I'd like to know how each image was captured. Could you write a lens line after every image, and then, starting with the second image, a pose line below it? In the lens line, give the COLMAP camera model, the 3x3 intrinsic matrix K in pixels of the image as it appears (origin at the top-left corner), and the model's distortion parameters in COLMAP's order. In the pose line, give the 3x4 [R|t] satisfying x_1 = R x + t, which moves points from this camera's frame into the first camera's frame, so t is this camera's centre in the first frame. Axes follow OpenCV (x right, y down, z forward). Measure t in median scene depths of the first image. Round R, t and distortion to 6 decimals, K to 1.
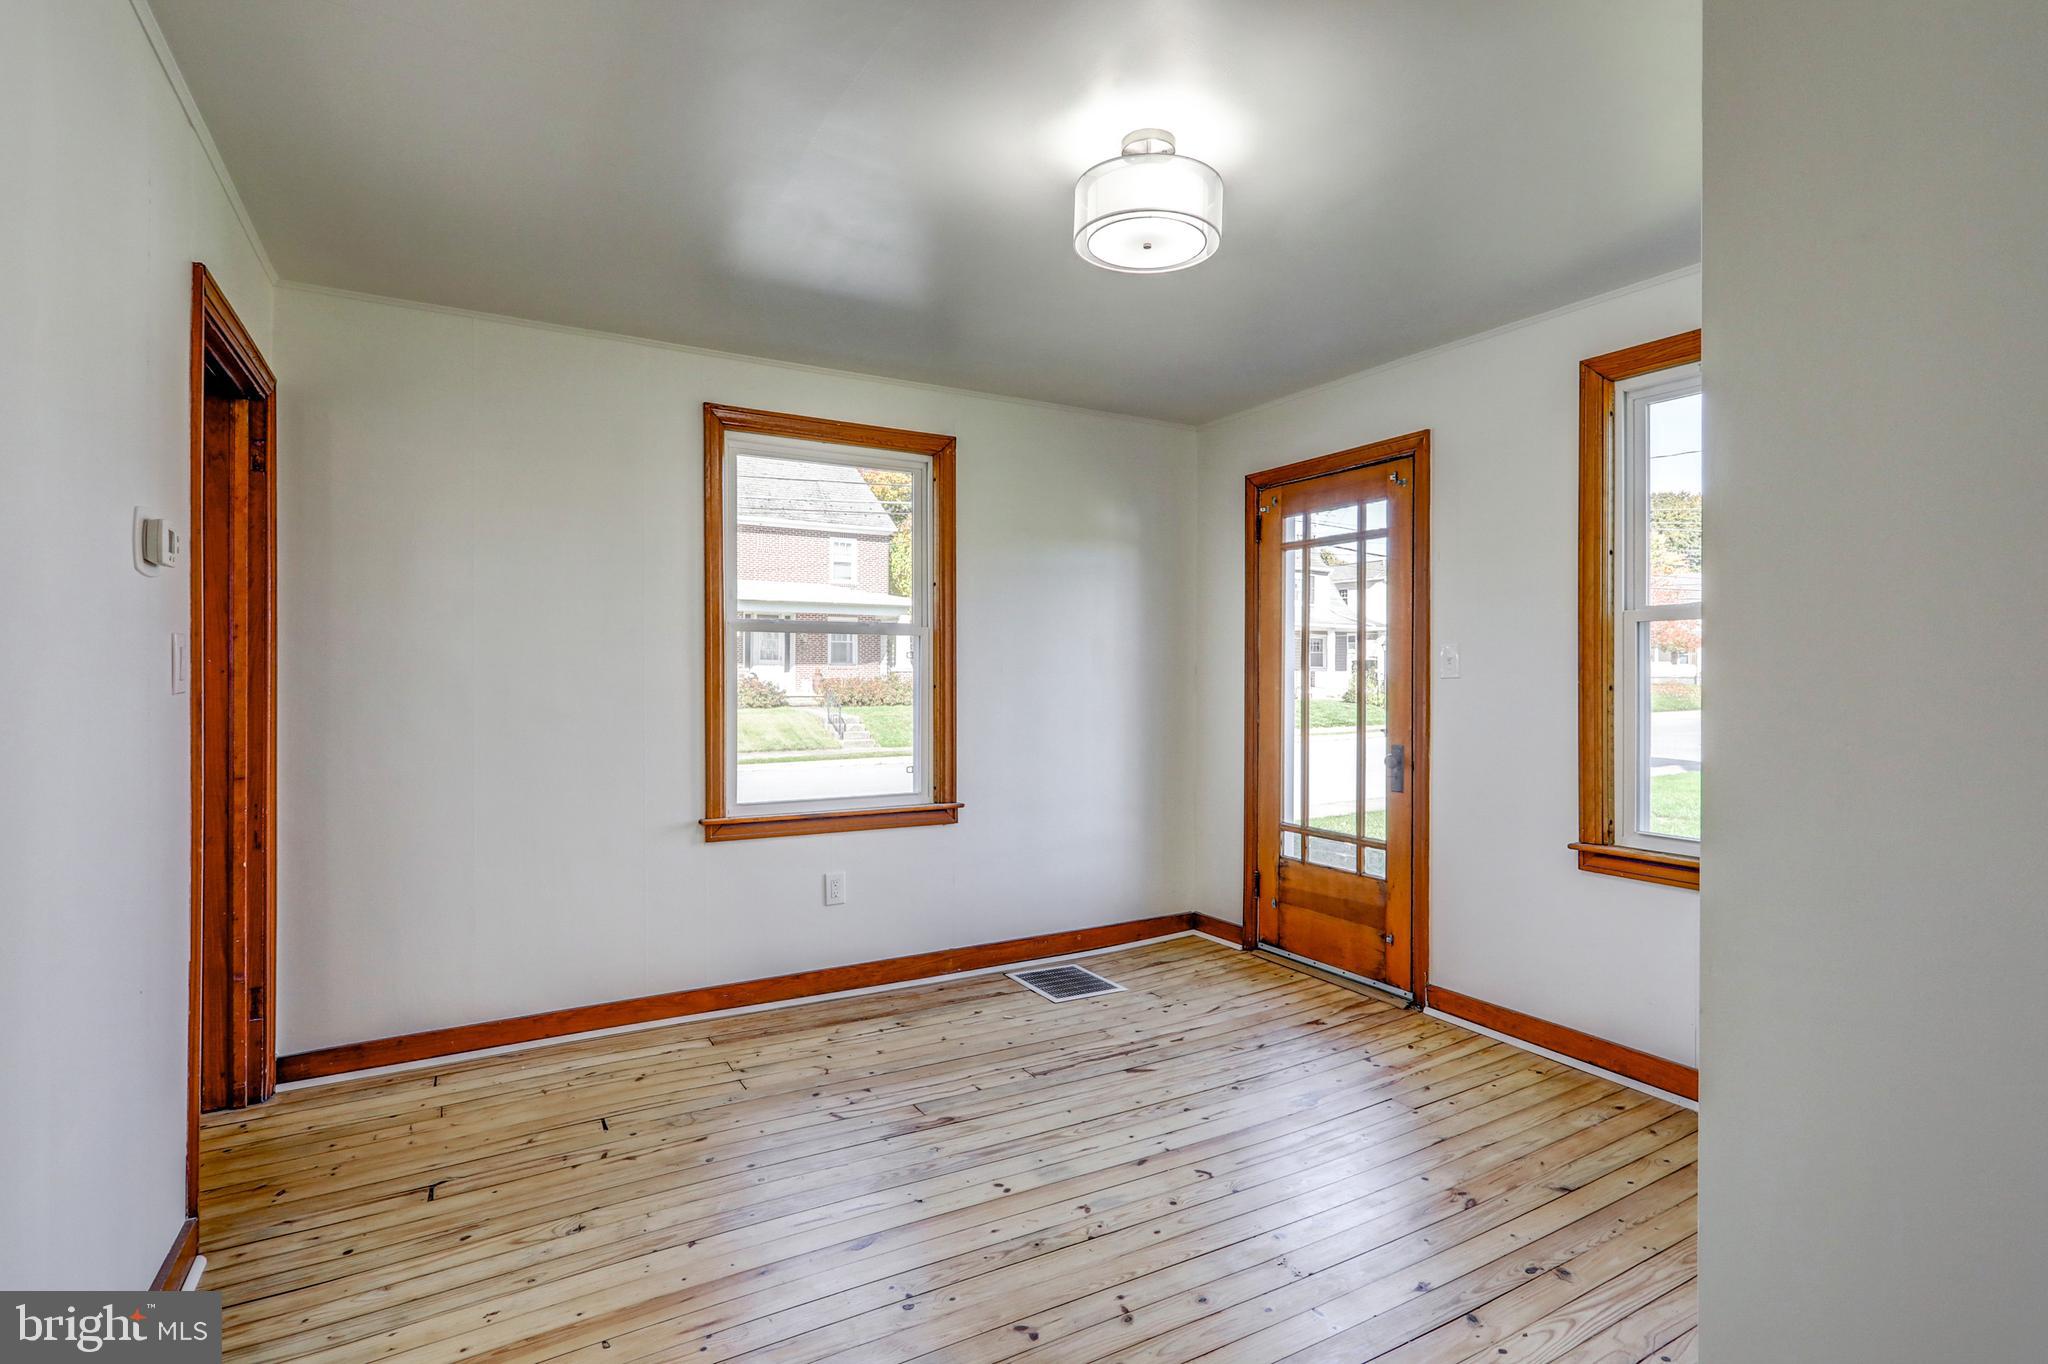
lens RADIAL K [[994.6, 0, 1028.4], [0, 994.6, 680.2], [0, 0, 1]] dist [0.003868, -0.000235]
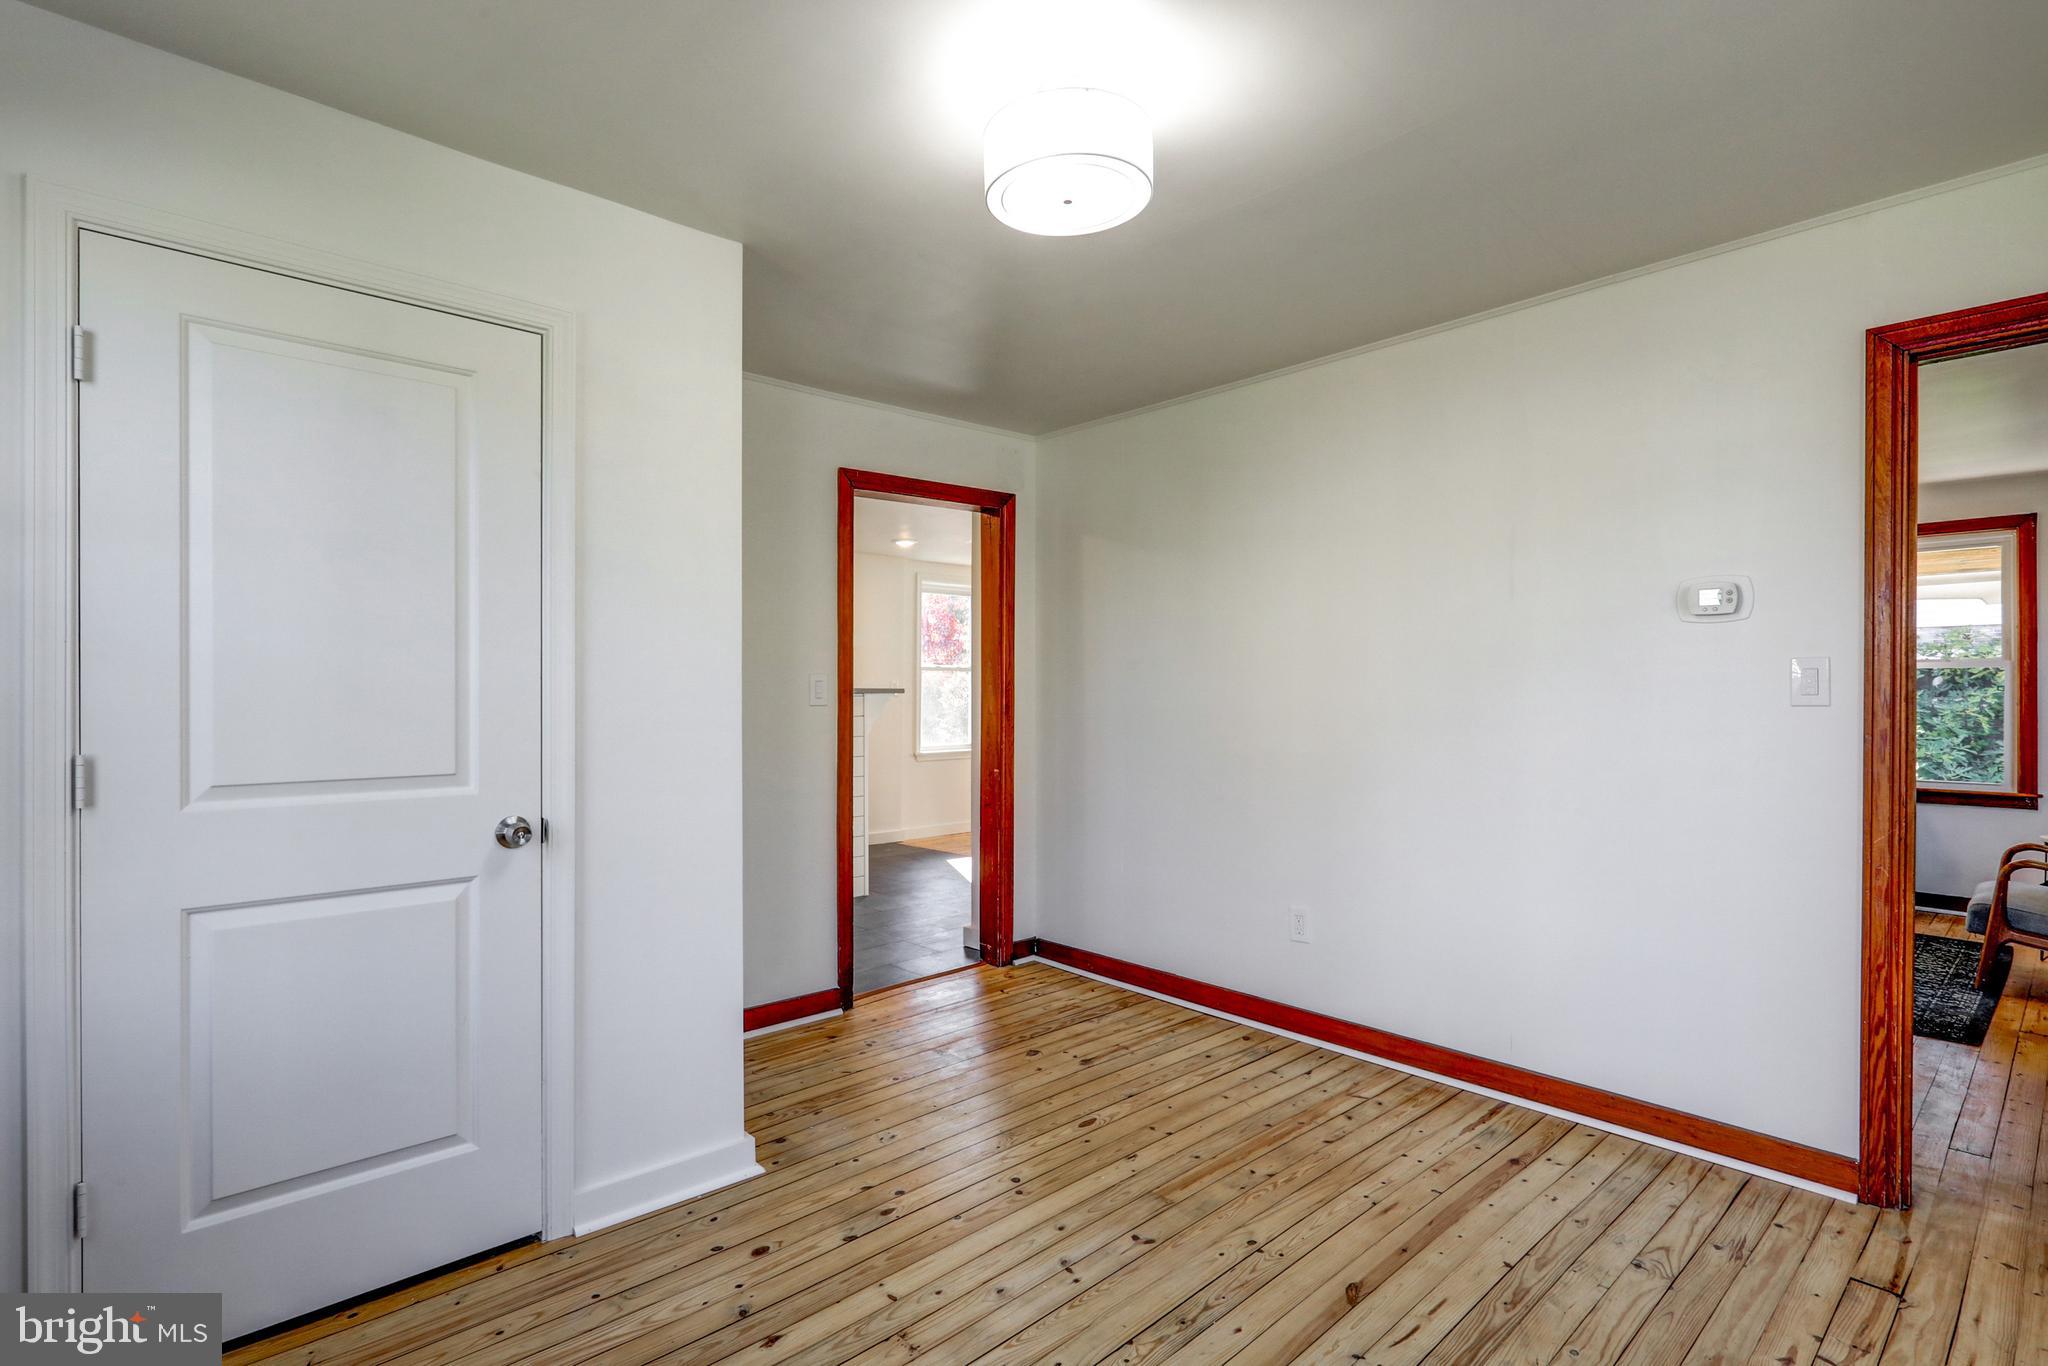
lens RADIAL K [[994.6, 0, 1026.1], [0, 994.6, 687.9], [0, 0, 1]] dist [0.003868, -0.000235]
pose [[-0.974728, -0.001836, -0.223388, 0.372841], [-0.003682, 0.999962, 0.007848, -0.013984], [0.223365, 0.008472, -0.974698, 1.969036]]
